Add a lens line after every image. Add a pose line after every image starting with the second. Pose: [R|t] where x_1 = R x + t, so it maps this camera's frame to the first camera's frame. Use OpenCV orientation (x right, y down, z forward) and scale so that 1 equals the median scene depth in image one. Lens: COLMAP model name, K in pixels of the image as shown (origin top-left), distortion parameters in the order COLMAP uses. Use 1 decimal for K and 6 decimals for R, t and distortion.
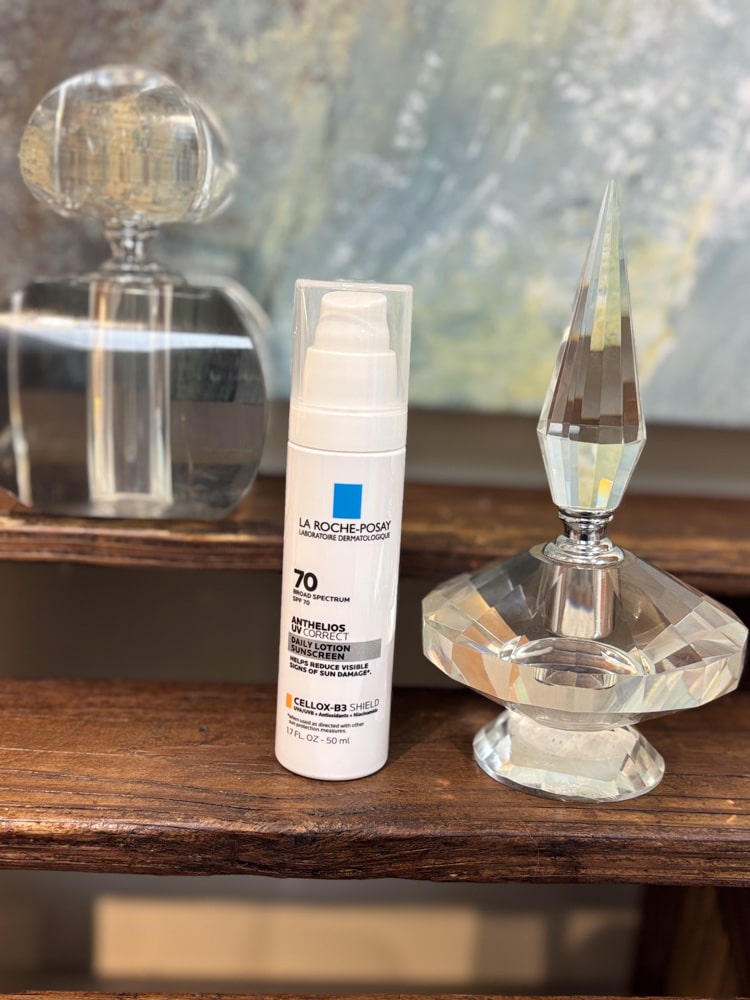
lens RADIAL K [[1163.8, 0, 330.5], [0, 1163.8, 506.2], [0, 0, 1]] dist [0.001392, 0.000000]
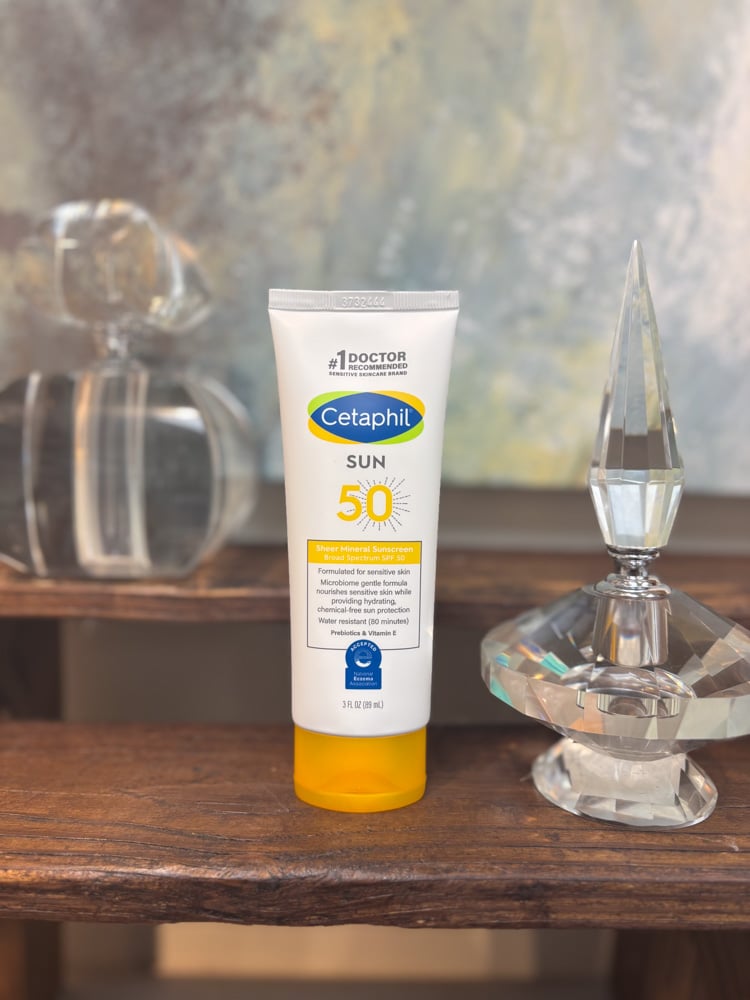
lens RADIAL K [[759.4, 0, 371.6], [0, 759.4, 496.7], [0, 0, 1]] dist [-0.003126, -0.003636]
pose [[0.998428, -0.032232, -0.045862, 0.102860], [0.025989, 0.991075, -0.130745, 0.042610], [0.049667, 0.129348, 0.990355, 0.309217]]
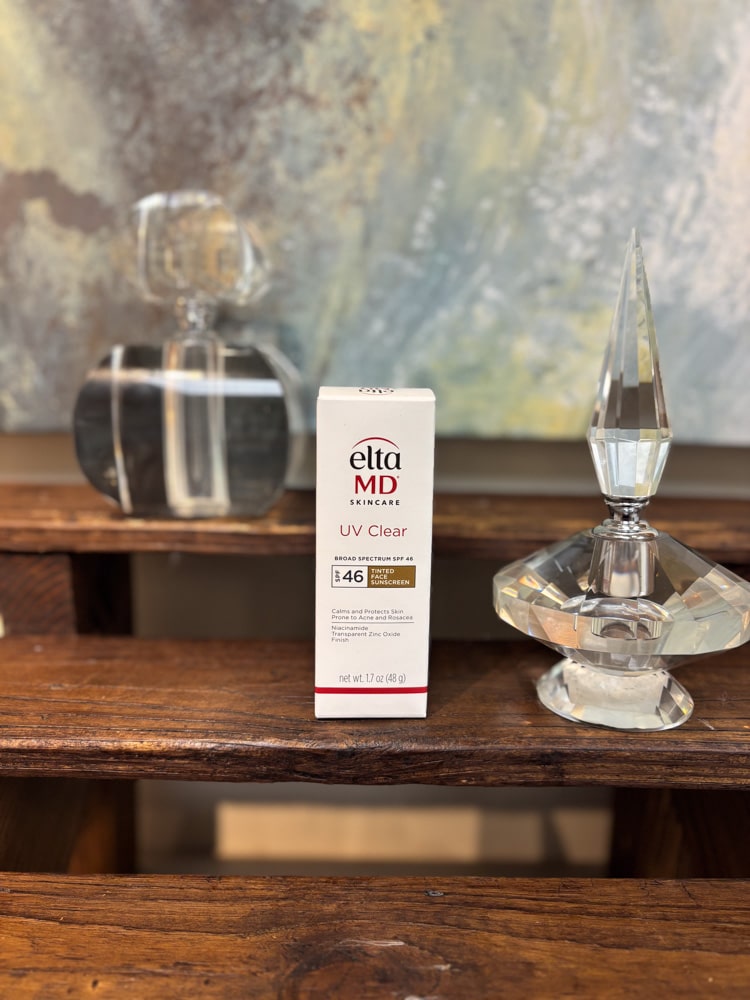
lens RADIAL K [[759.4, 0, 358.2], [0, 759.4, 504.1], [0, 0, 1]] dist [-0.003126, -0.003636]
pose [[0.997516, -0.030751, -0.063377, 0.051149], [0.027600, 0.998367, -0.050017, 0.052362], [0.064811, 0.048143, 0.996736, 0.149016]]
